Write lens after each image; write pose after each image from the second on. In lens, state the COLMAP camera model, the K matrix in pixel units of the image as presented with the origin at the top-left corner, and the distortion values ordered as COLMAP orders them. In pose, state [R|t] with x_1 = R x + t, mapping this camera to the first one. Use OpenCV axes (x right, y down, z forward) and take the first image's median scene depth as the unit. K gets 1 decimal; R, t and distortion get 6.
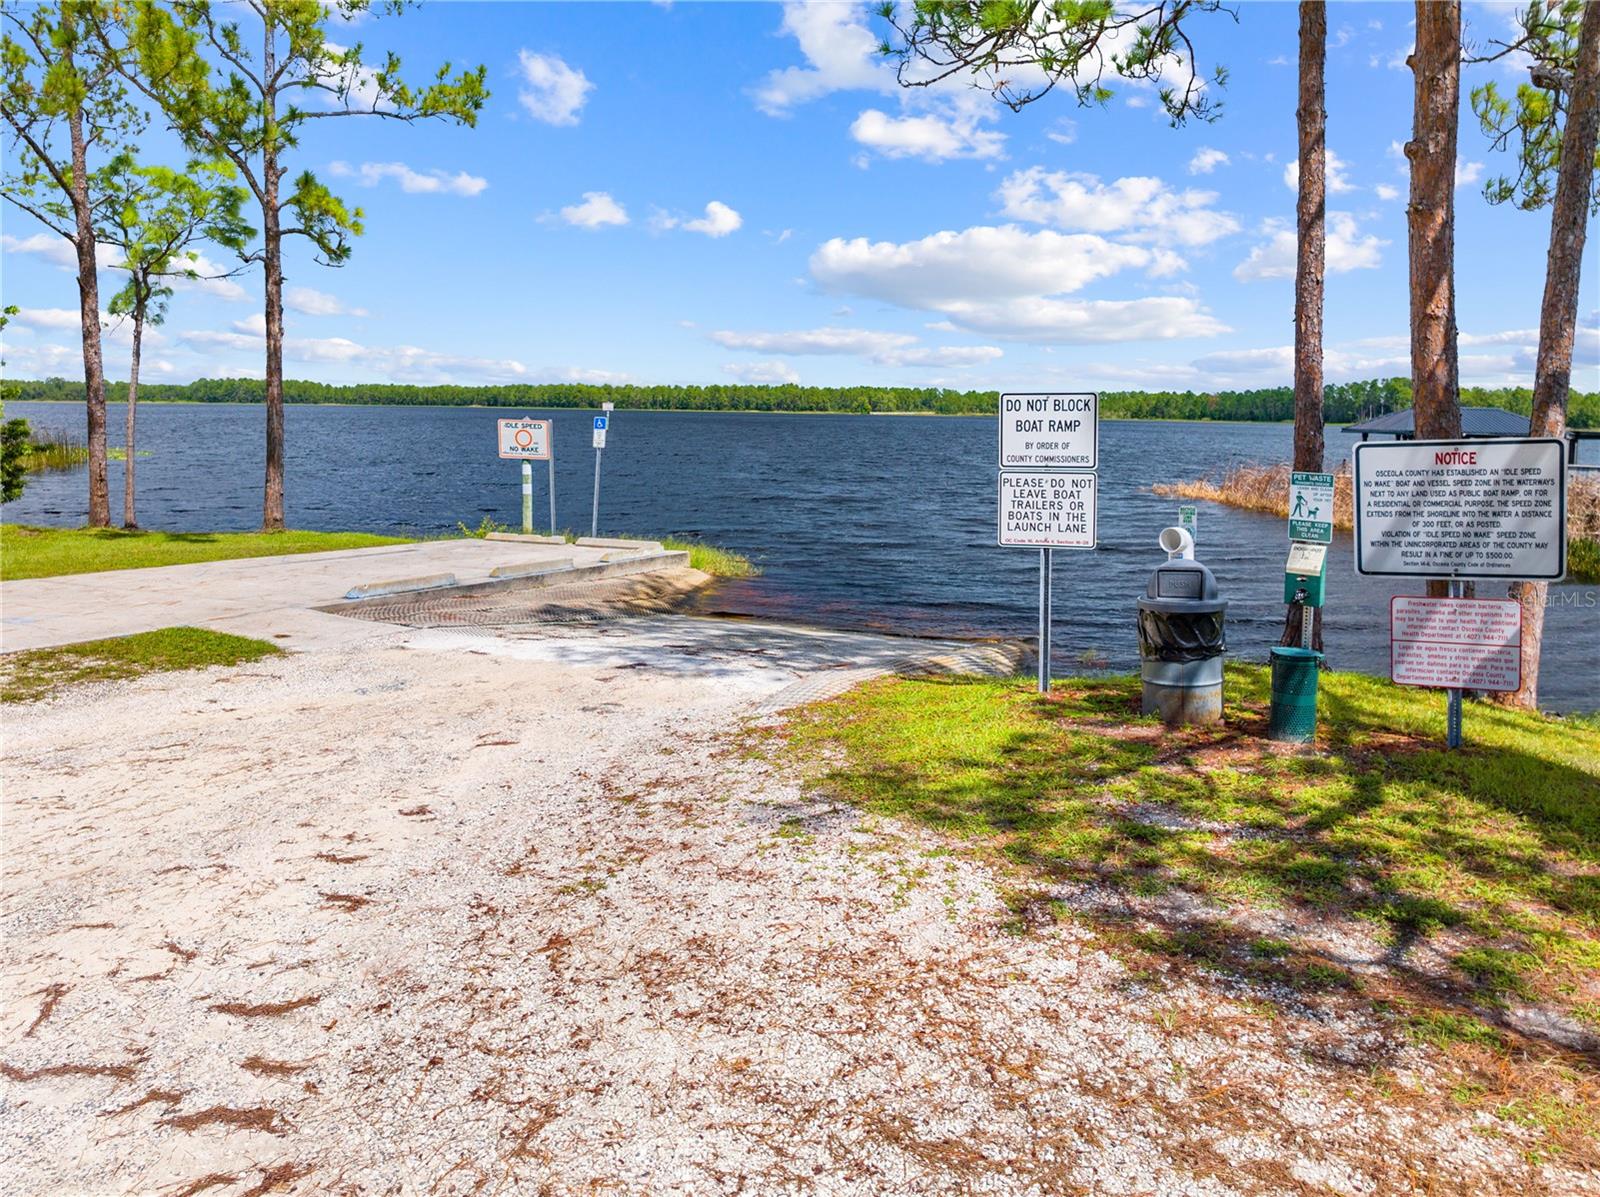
lens RADIAL K [[1131.5, 0, 795.9], [0, 1131.5, 596.5], [0, 0, 1]] dist [-0.036905, -0.000969]
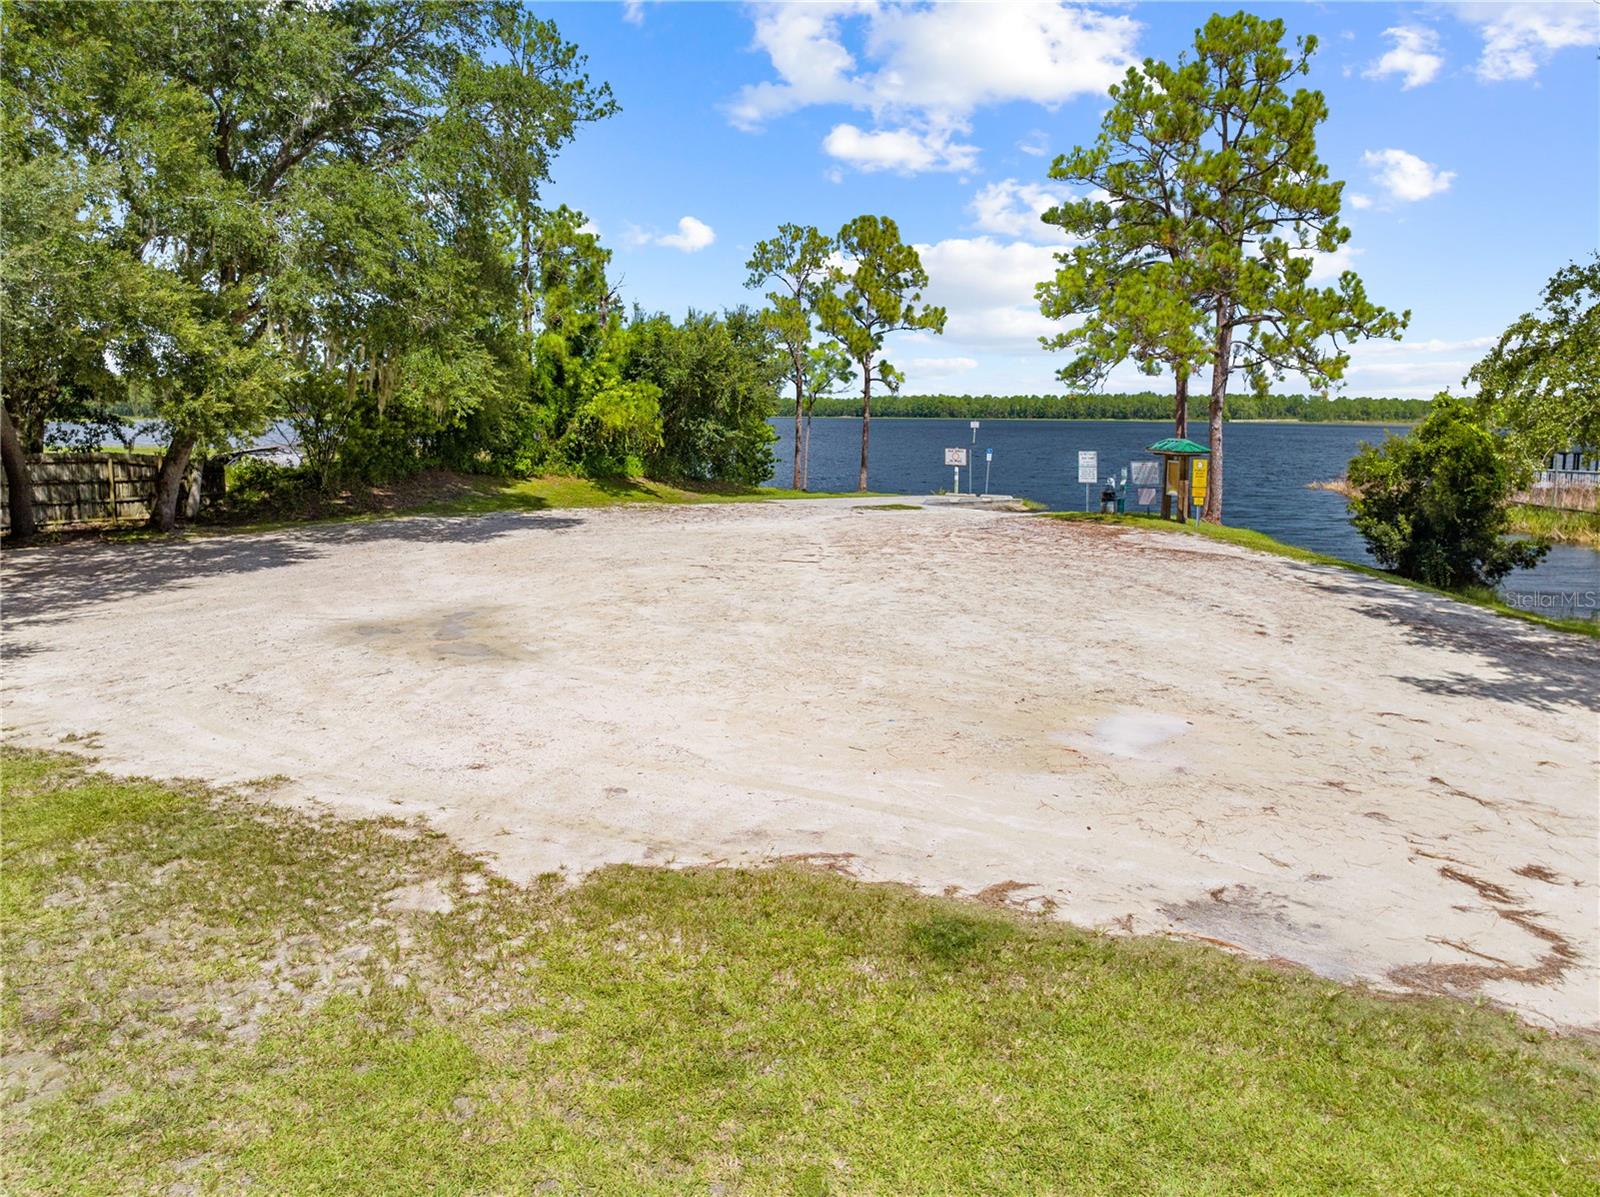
lens RADIAL K [[1131.5, 0, 801.0], [0, 1131.5, 593.3], [0, 0, 1]] dist [-0.036905, -0.000969]
pose [[0.953710, 0.034938, -0.298690, 0.029084], [-0.037592, 0.999288, -0.003144, 0.028525], [0.298368, 0.014227, 0.954345, -0.231364]]
